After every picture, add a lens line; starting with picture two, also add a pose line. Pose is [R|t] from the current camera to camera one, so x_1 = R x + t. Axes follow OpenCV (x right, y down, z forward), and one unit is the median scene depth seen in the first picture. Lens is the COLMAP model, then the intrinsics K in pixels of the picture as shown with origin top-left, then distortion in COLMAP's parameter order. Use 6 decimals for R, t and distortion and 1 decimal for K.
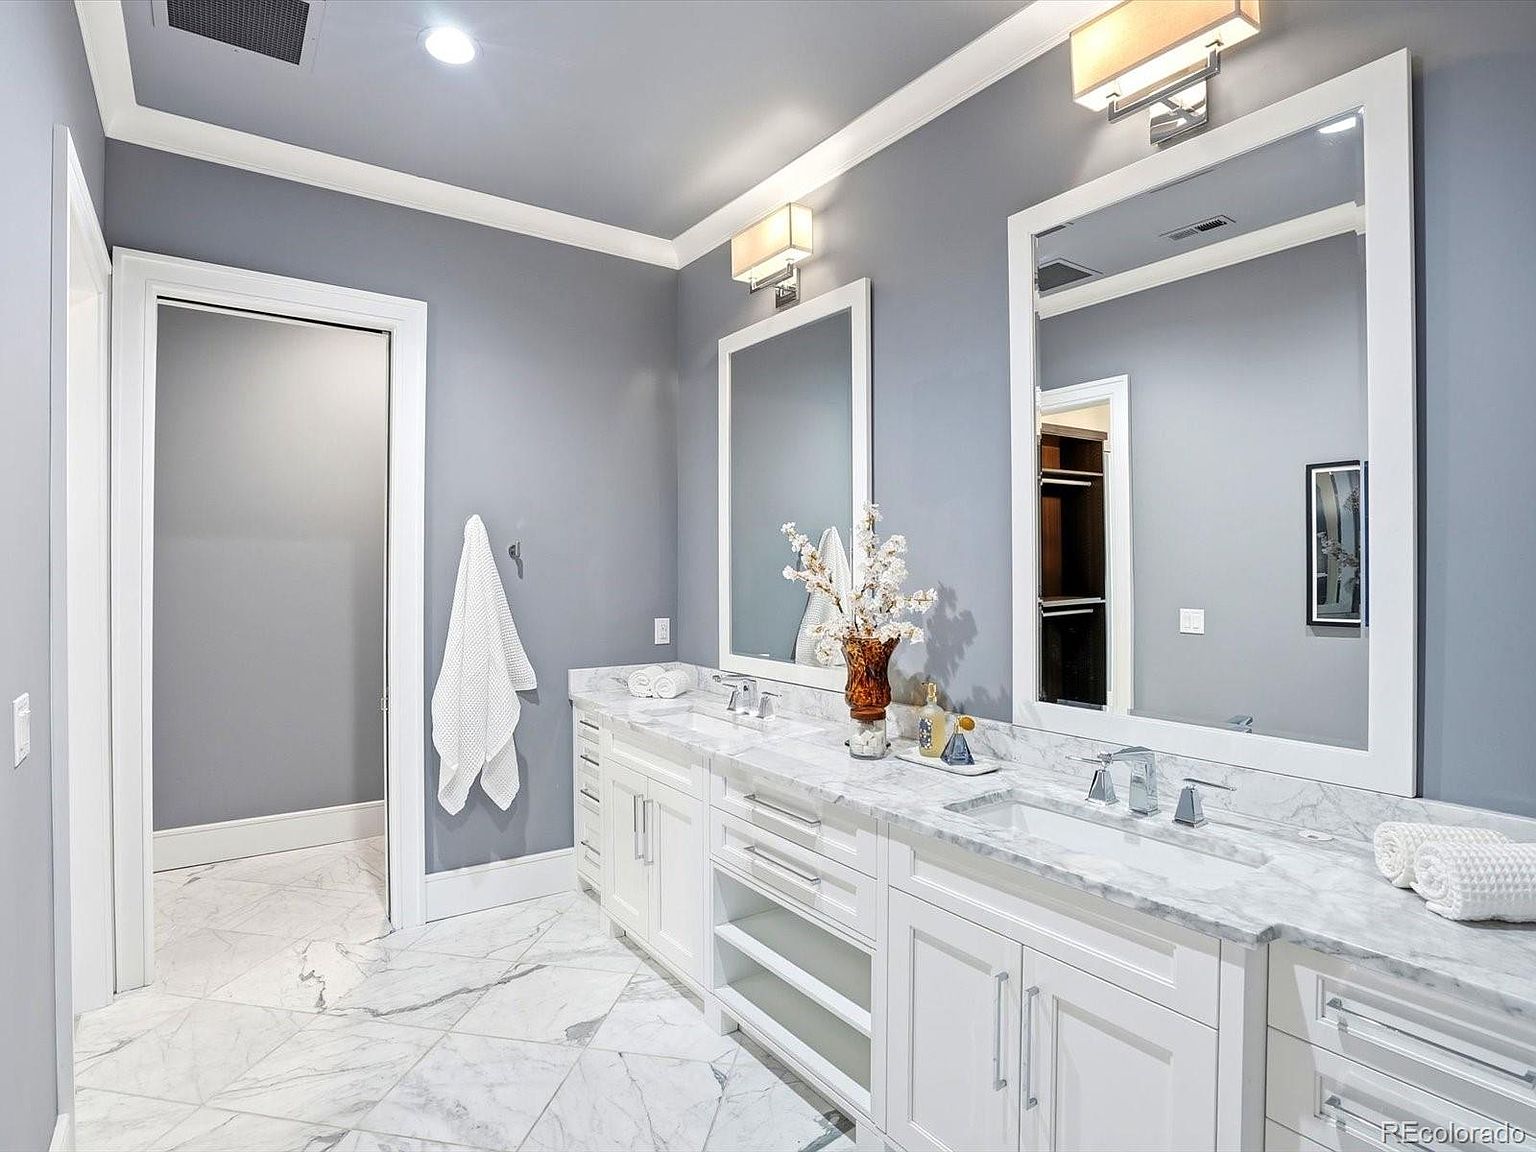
lens RADIAL K [[807.4, 0, 769.7], [0, 807.4, 580.7], [0, 0, 1]] dist [-0.031126, 0.002249]
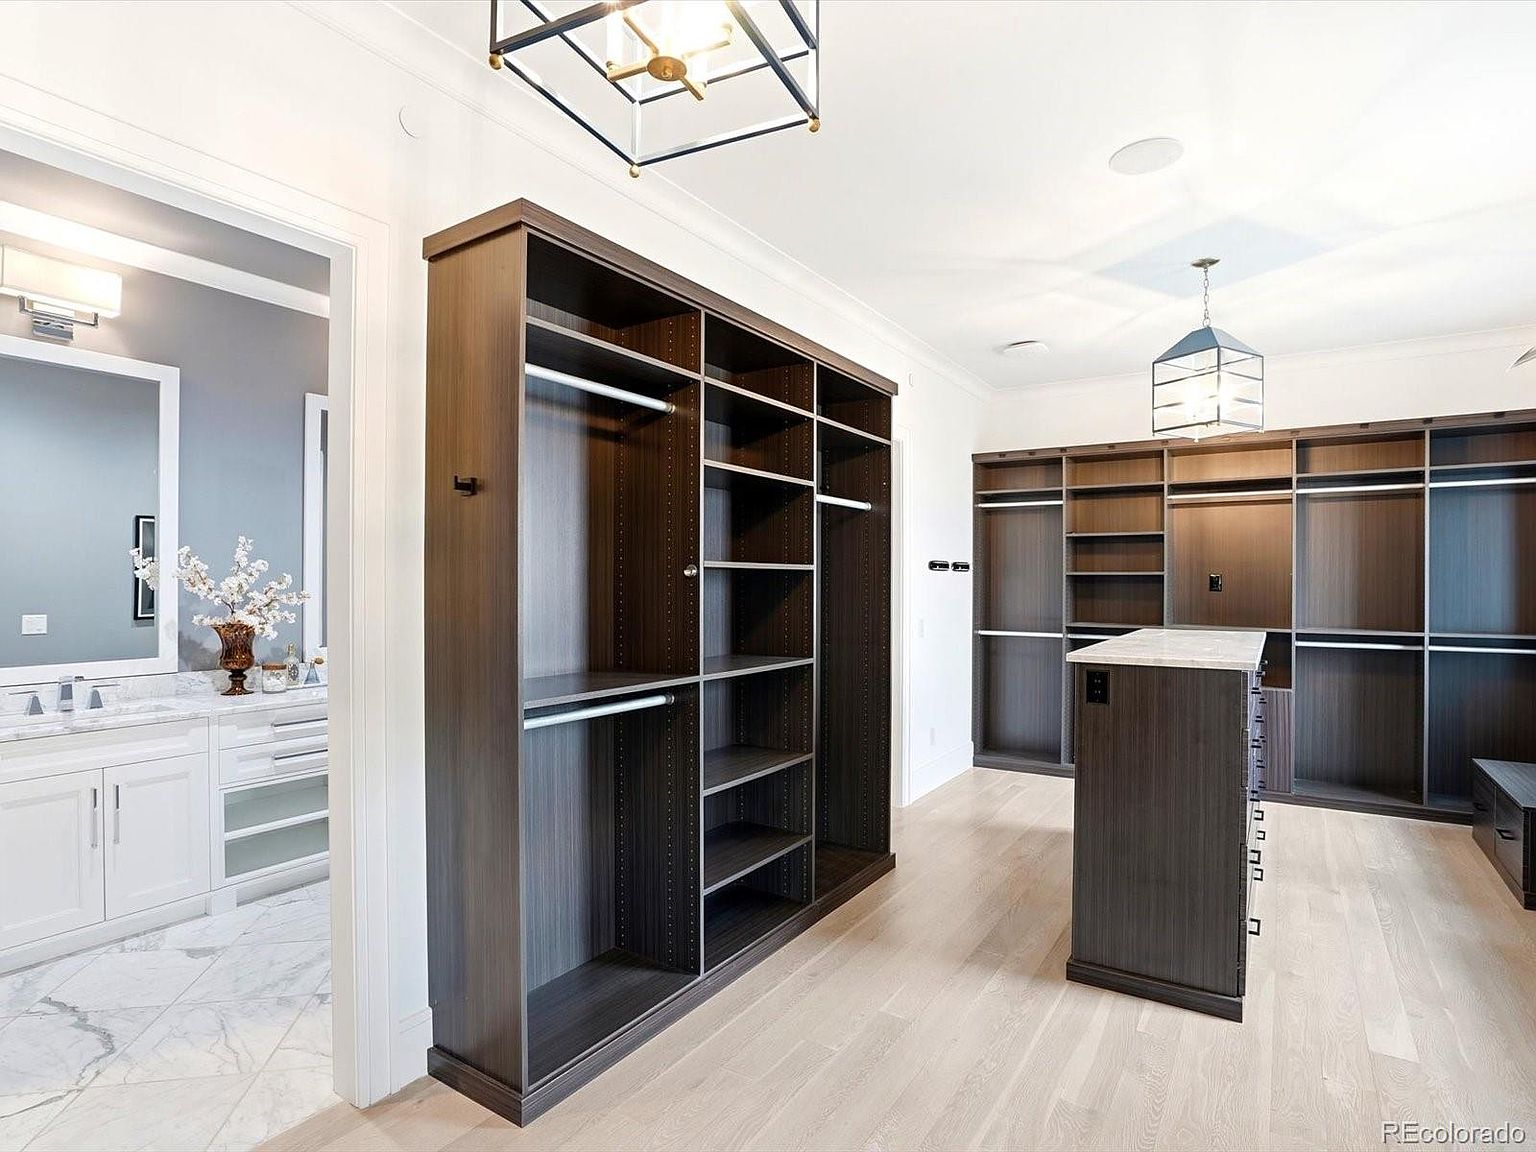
lens RADIAL K [[807.4, 0, 769.7], [0, 807.4, 580.7], [0, 0, 1]] dist [-0.031126, 0.002249]
pose [[-0.381199, 0.009414, 0.924445, -1.543425], [0.016703, 0.999855, -0.003295, 0.007961], [-0.924342, 0.014185, -0.381301, 0.586141]]
